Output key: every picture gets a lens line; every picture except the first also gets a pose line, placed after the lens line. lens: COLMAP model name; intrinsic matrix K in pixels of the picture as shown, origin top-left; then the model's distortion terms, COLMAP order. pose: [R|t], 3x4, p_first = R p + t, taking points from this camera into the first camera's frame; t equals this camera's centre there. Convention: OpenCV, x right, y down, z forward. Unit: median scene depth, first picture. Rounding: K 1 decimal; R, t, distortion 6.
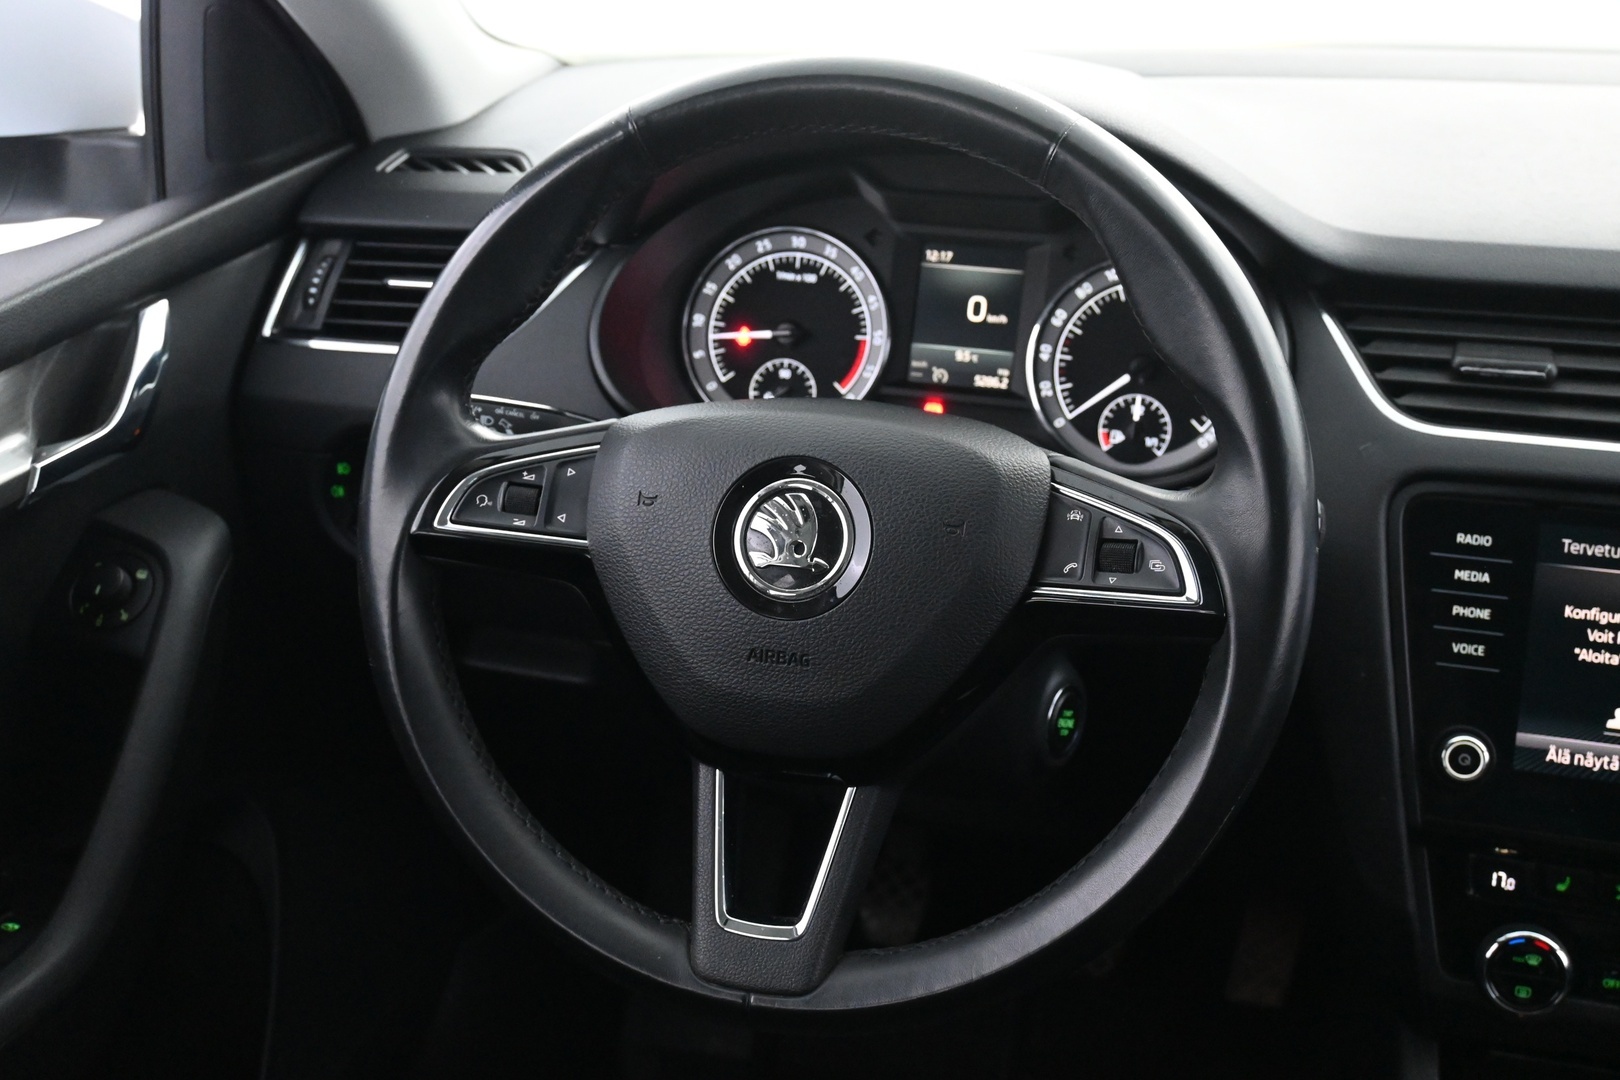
lens RADIAL K [[1918.8, 0, 810.0], [0, 1918.8, 540.0], [0, 0, 1]] dist [0.005744, -0.010340]
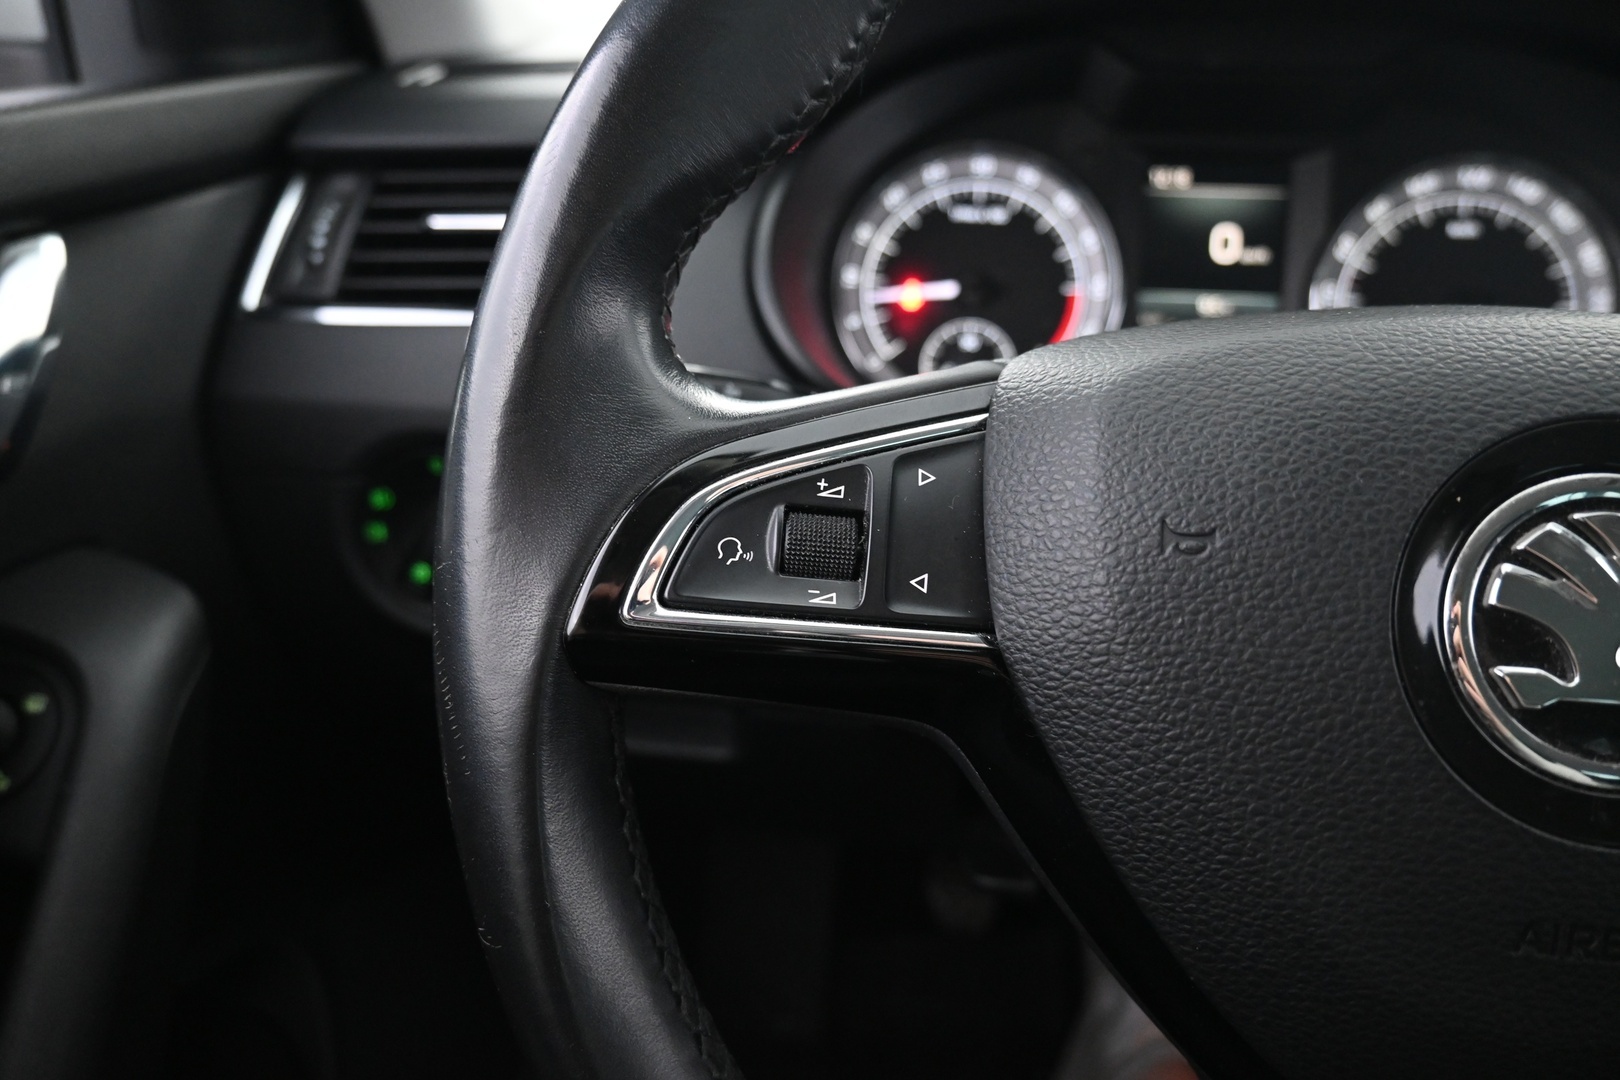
lens RADIAL K [[1132.6, 0, 810.0], [0, 1132.6, 540.0], [0, 0, 1]] dist [-0.006827, 0.000227]
pose [[0.989208, -0.060064, 0.133637, -0.149706], [0.057716, 0.998104, 0.021376, -0.022289], [-0.134668, -0.013432, 0.990800, 0.590849]]
